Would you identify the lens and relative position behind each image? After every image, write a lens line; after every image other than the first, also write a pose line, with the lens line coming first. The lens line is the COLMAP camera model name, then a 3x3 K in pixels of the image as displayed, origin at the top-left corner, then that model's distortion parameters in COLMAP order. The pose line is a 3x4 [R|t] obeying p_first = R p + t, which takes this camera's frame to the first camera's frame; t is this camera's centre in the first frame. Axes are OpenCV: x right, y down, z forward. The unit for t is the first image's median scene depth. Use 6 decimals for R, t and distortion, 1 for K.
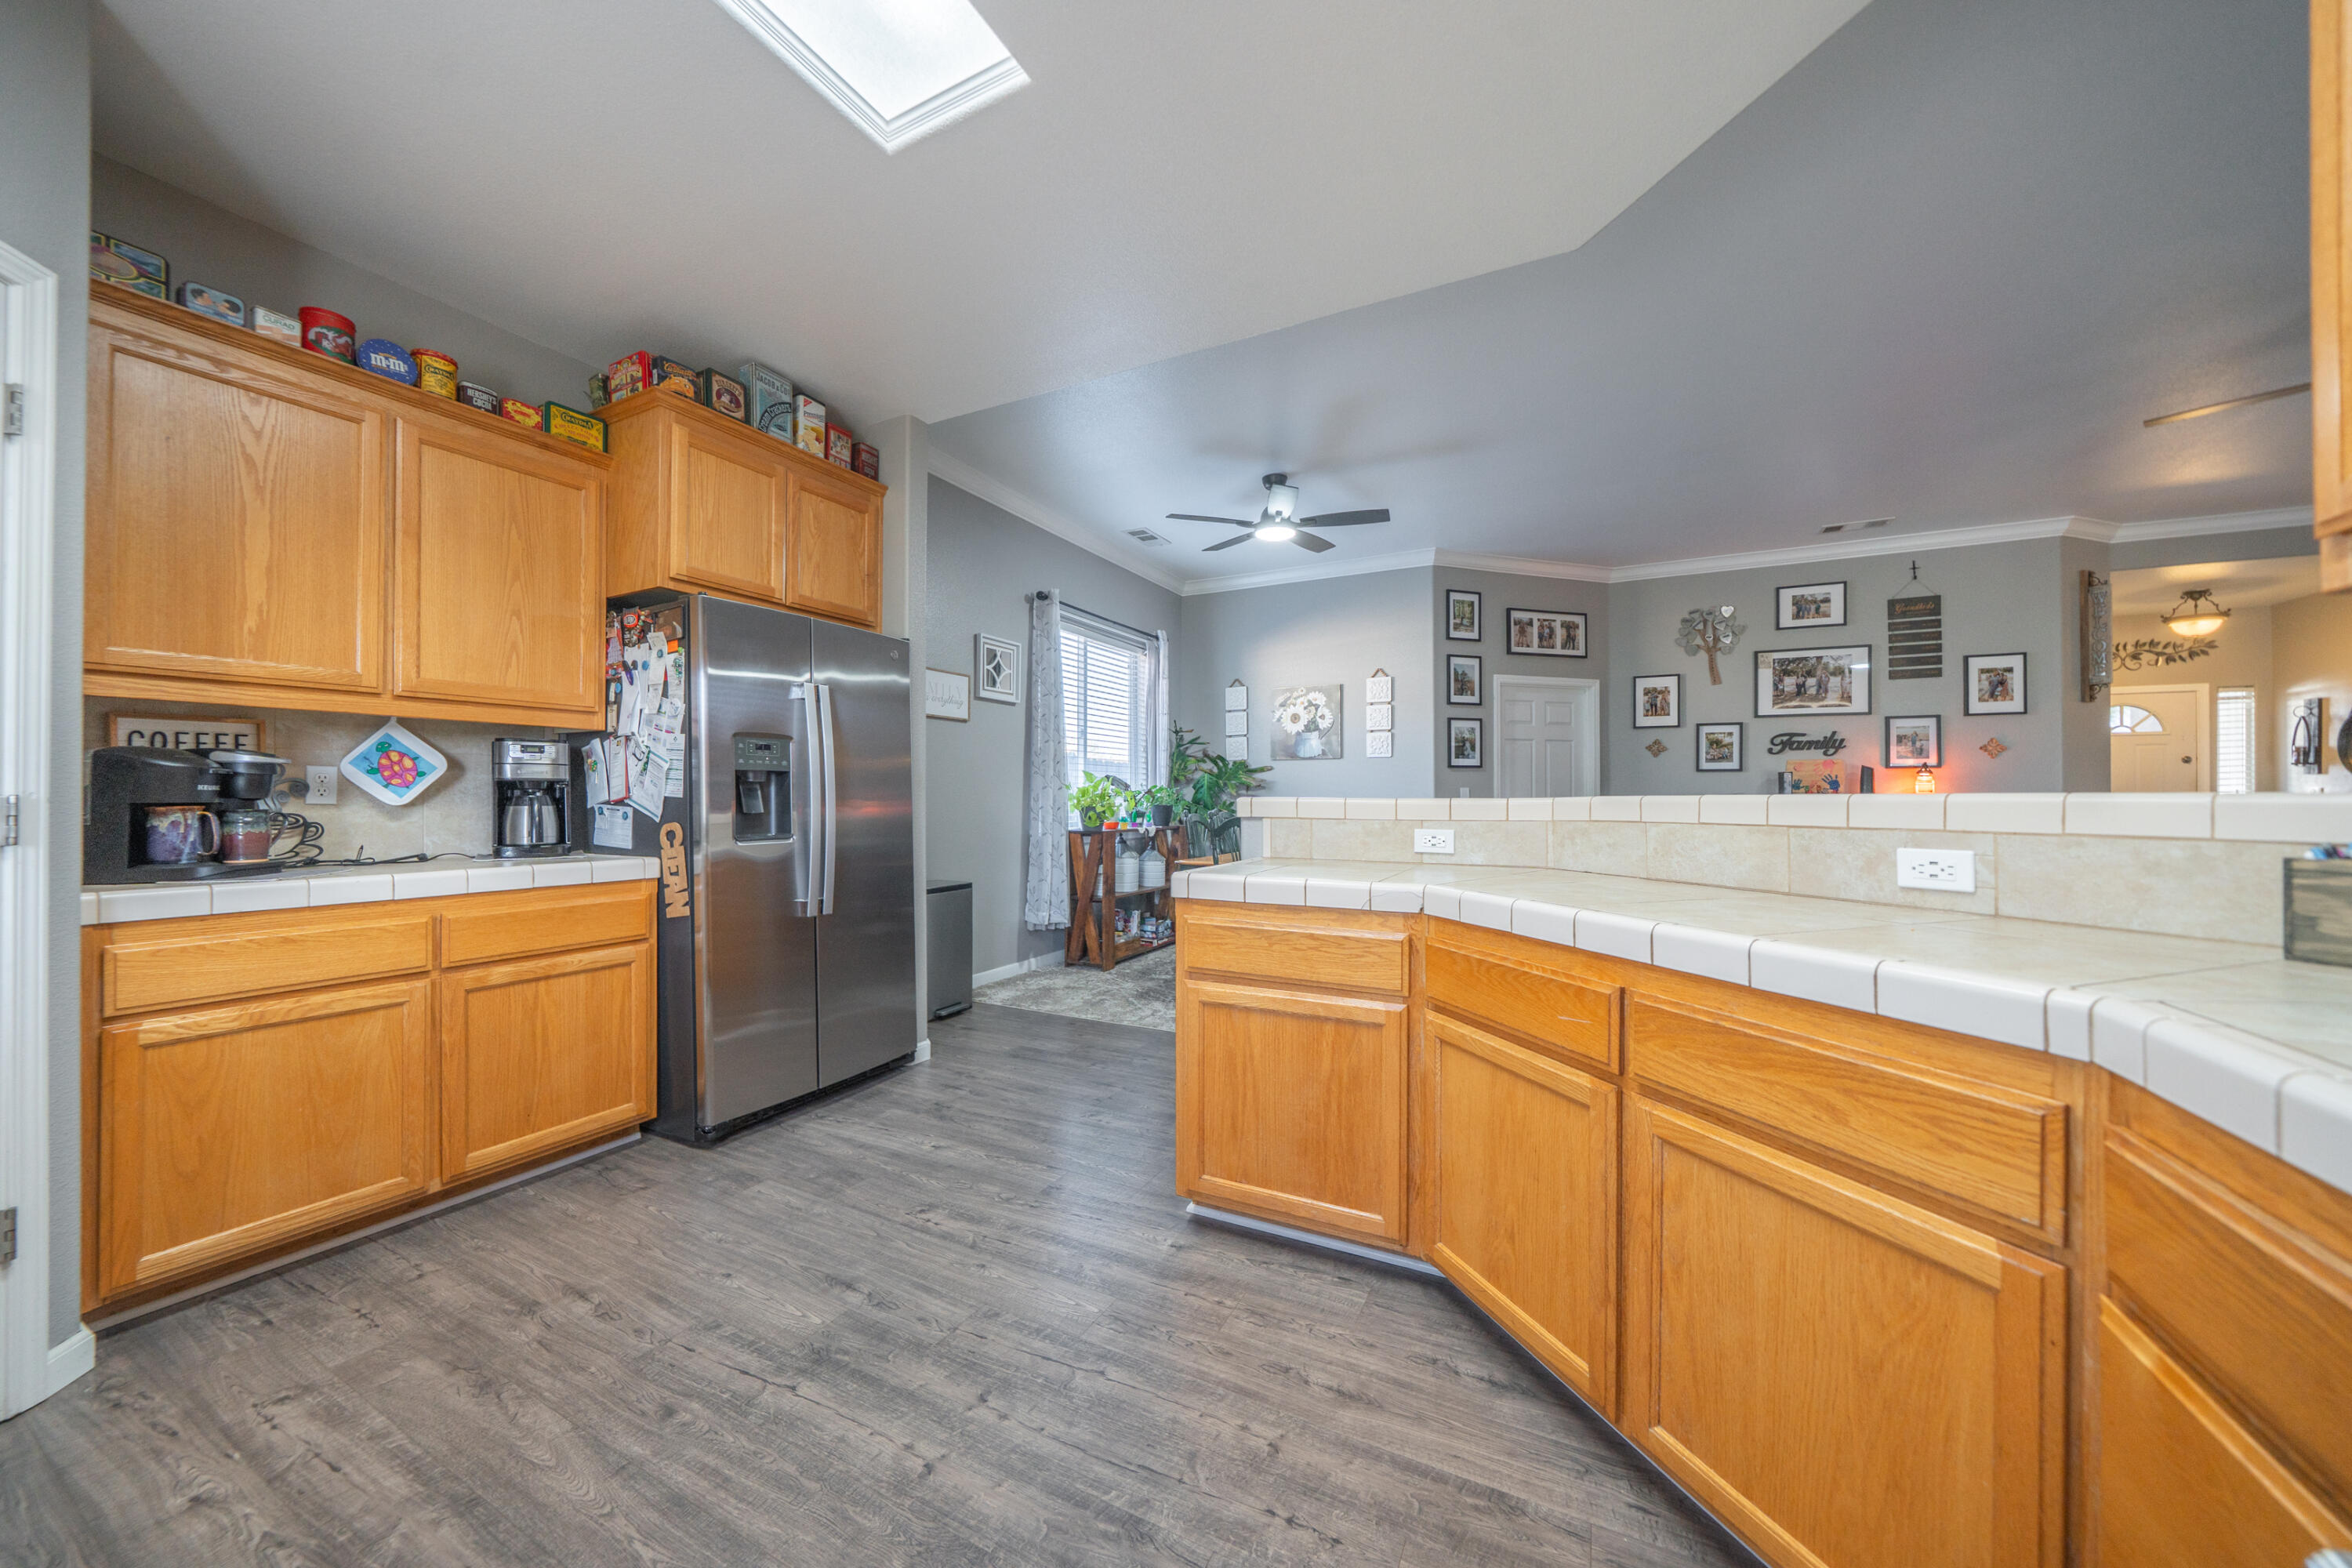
lens RADIAL K [[807.8, 0, 1172.8], [0, 807.8, 792.6], [0, 0, 1]] dist [-0.004410, -0.000164]
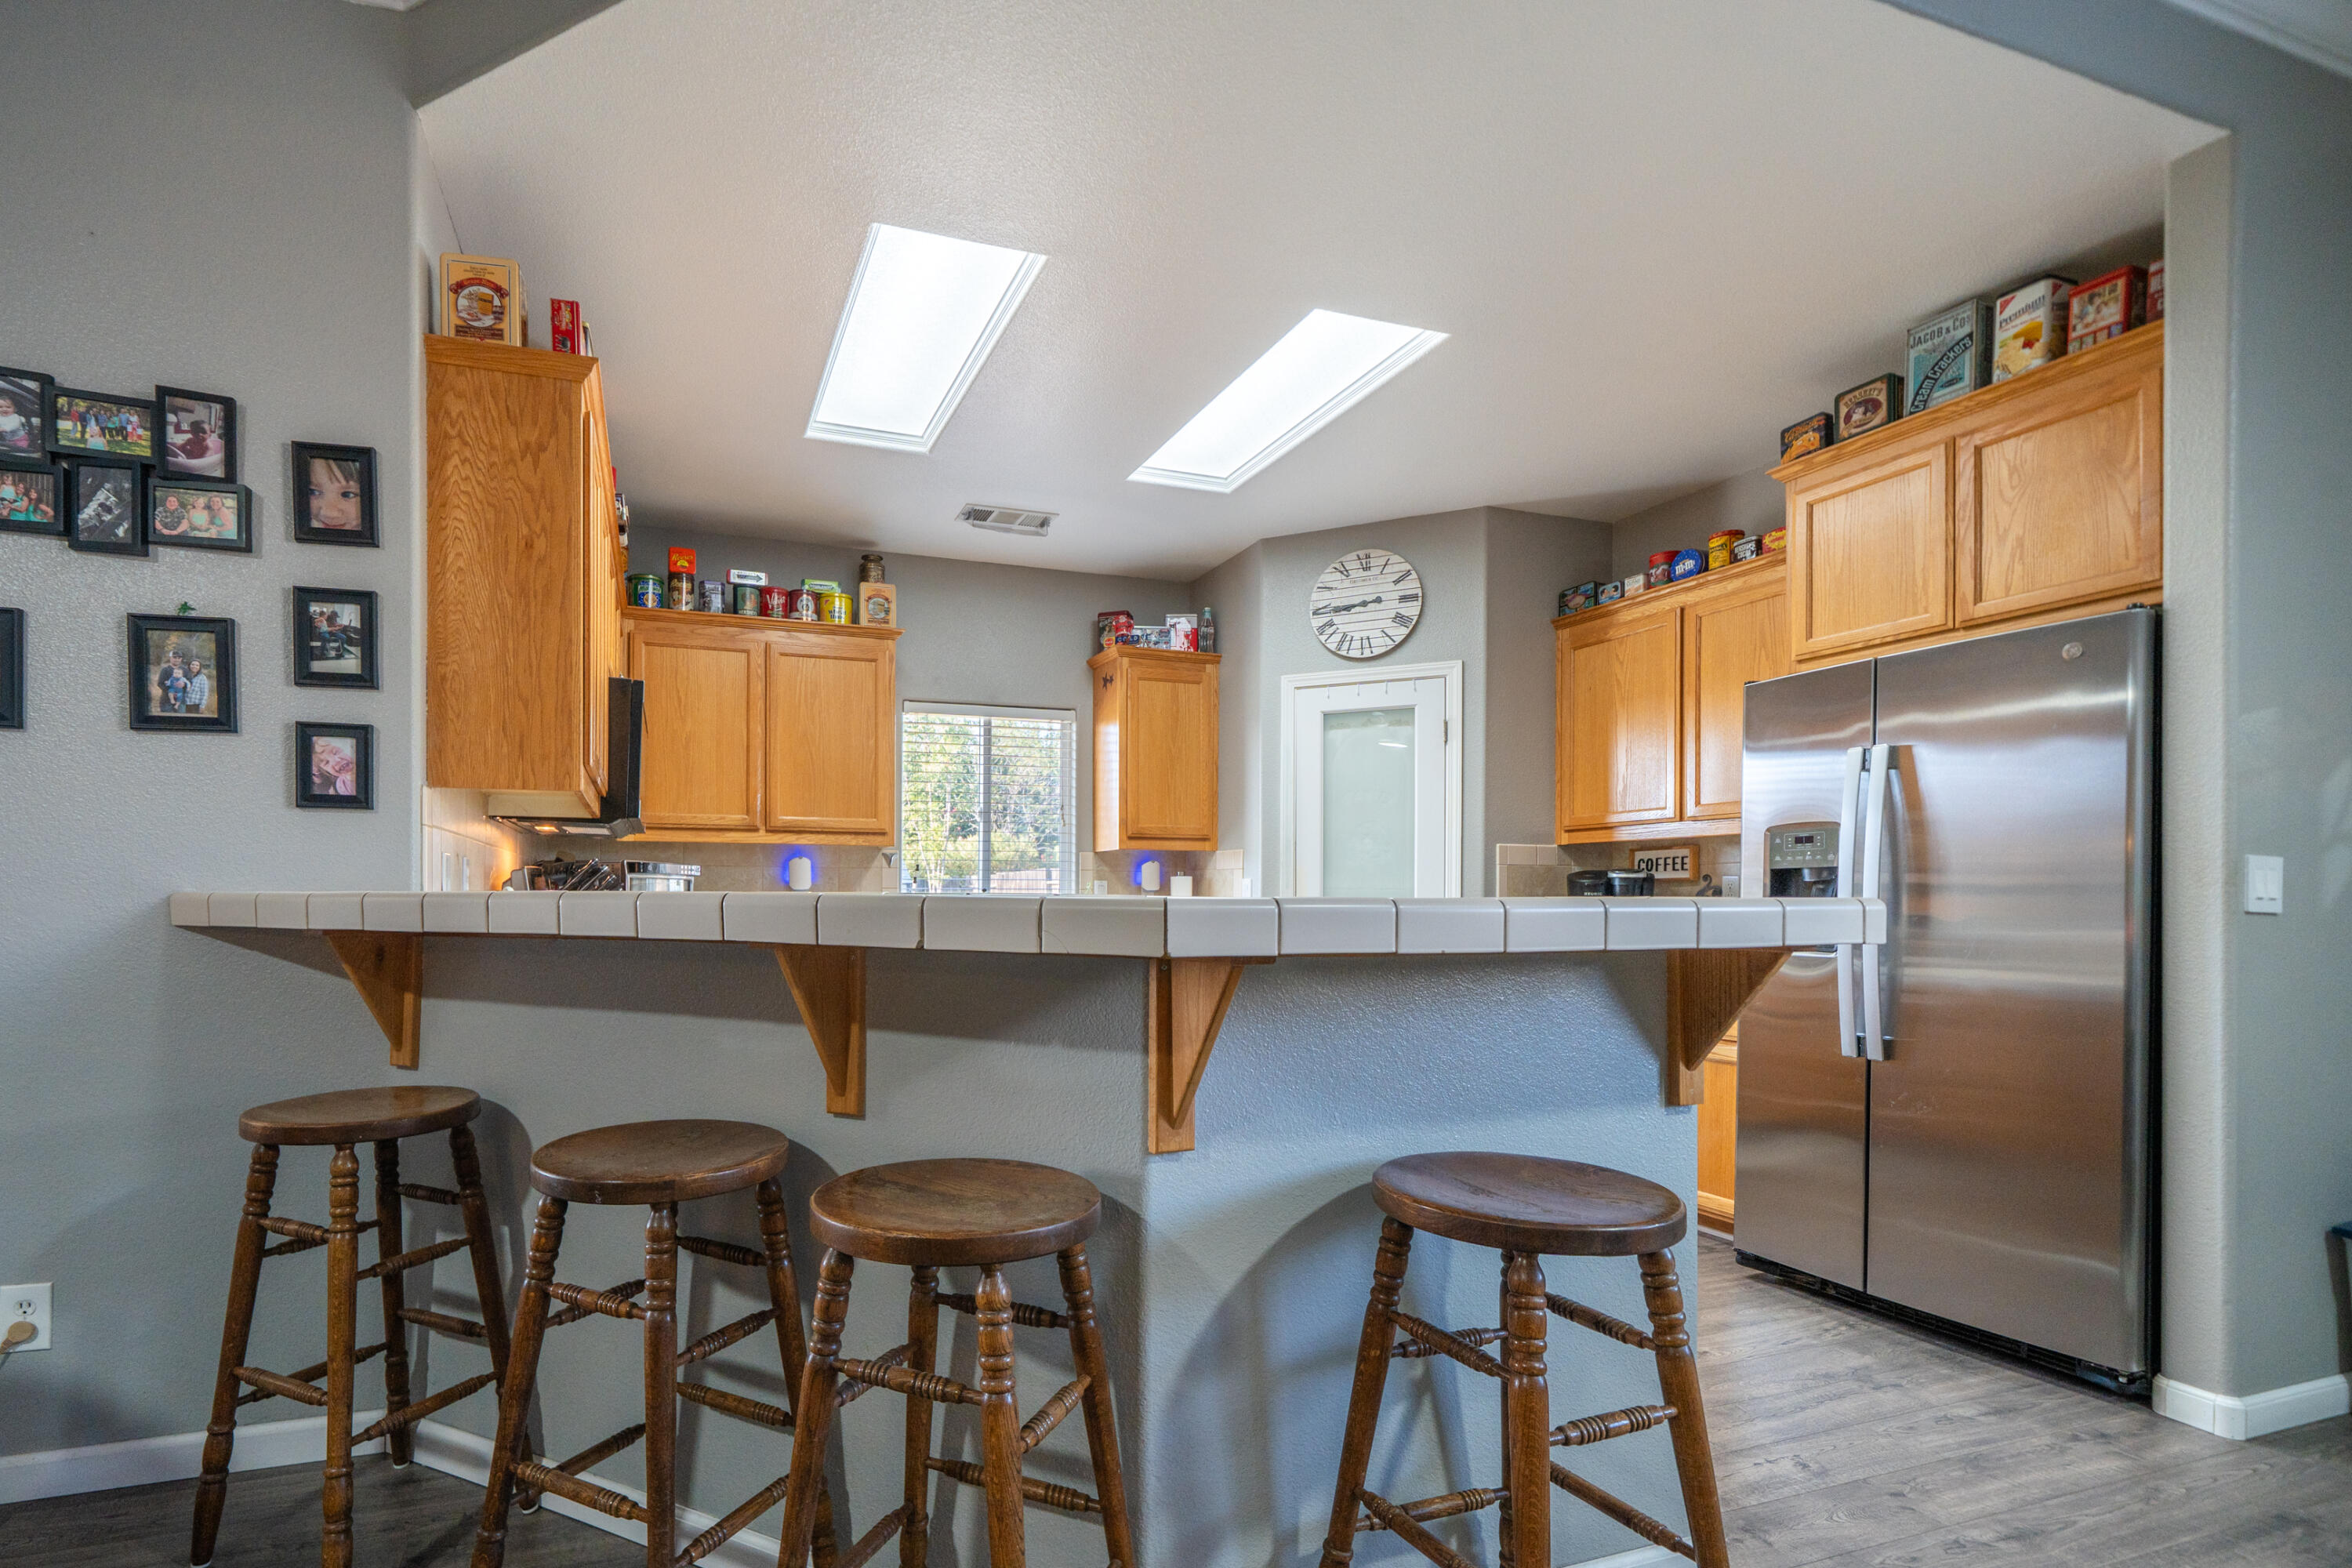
lens RADIAL K [[1075.2, 0, 996.8], [0, 1075.2, 903.2], [0, 0, 1]] dist [-0.002825, -0.000284]
pose [[-0.704329, 0.001610, -0.709872, 0.743952], [0.001174, 0.999999, 0.001103, 0.005703], [0.709872, -0.000057, -0.704330, 1.017237]]
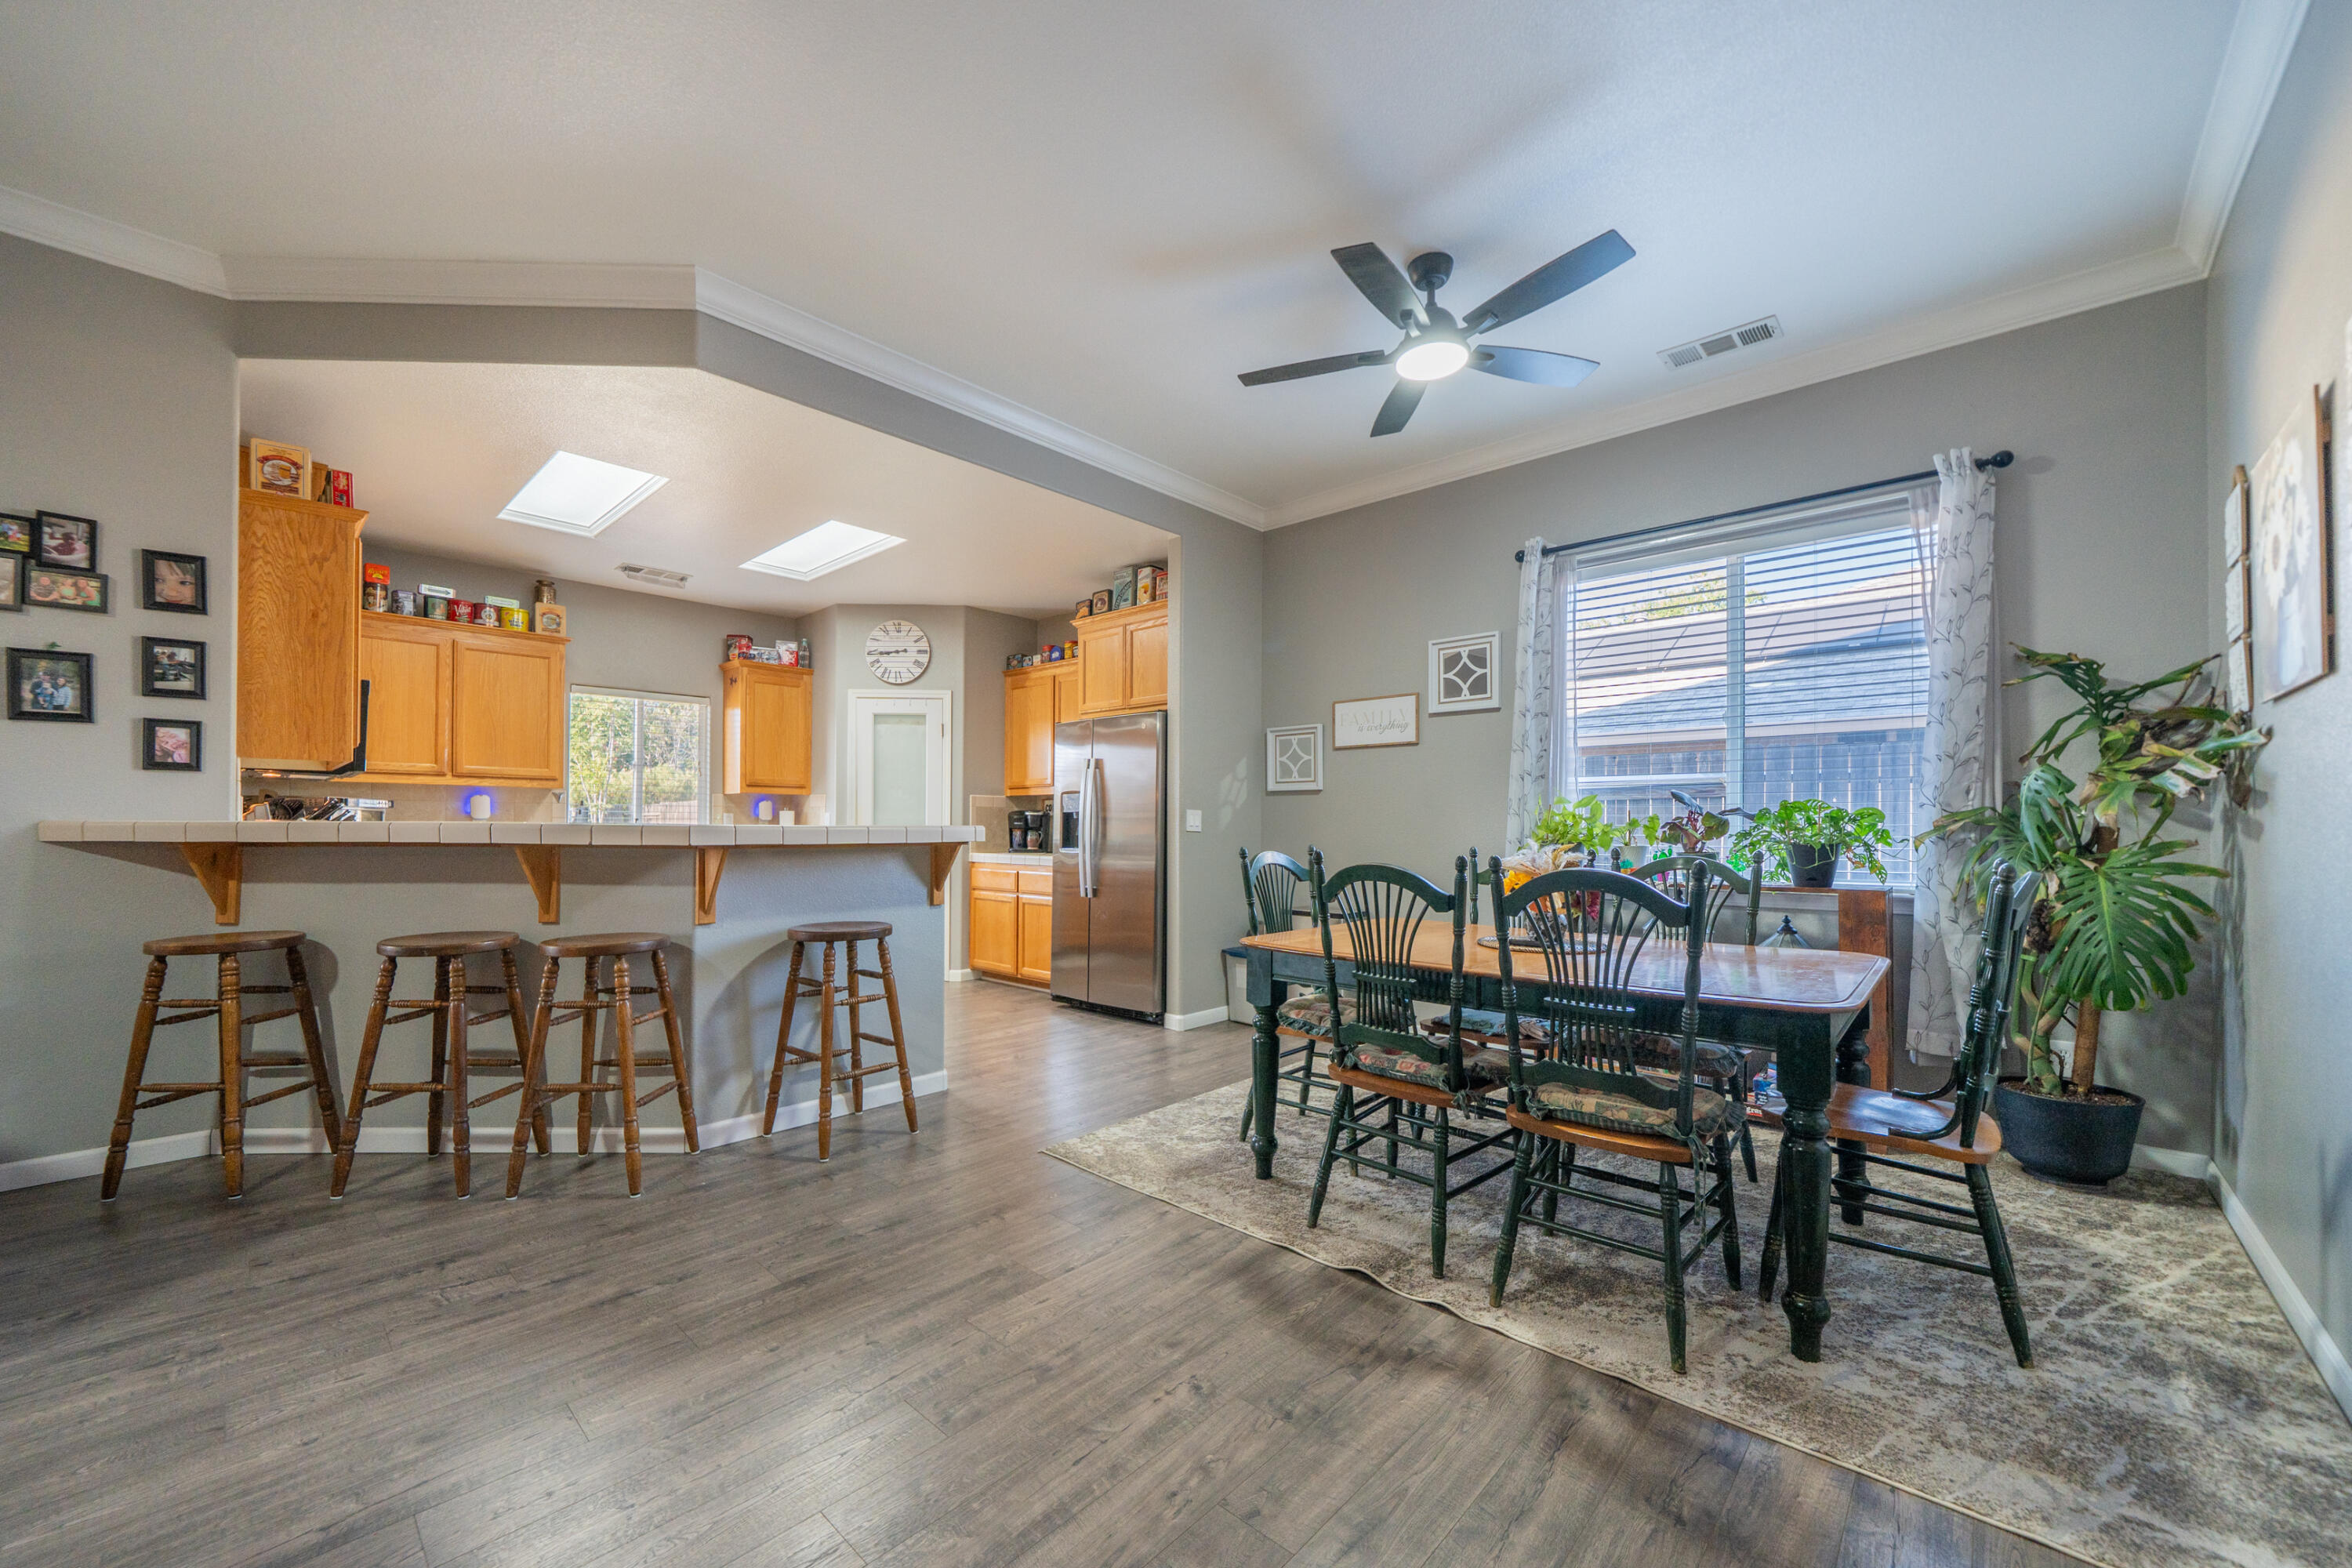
lens RADIAL K [[907.9, 0, 1179.1], [0, 907.9, 818.6], [0, 0, 1]] dist [-0.005747, 0.000582]
pose [[-0.263640, -0.009891, -0.964571, 1.187908], [0.001361, 0.999943, -0.010625, 0.008199], [0.964620, -0.004114, -0.263611, 1.509084]]
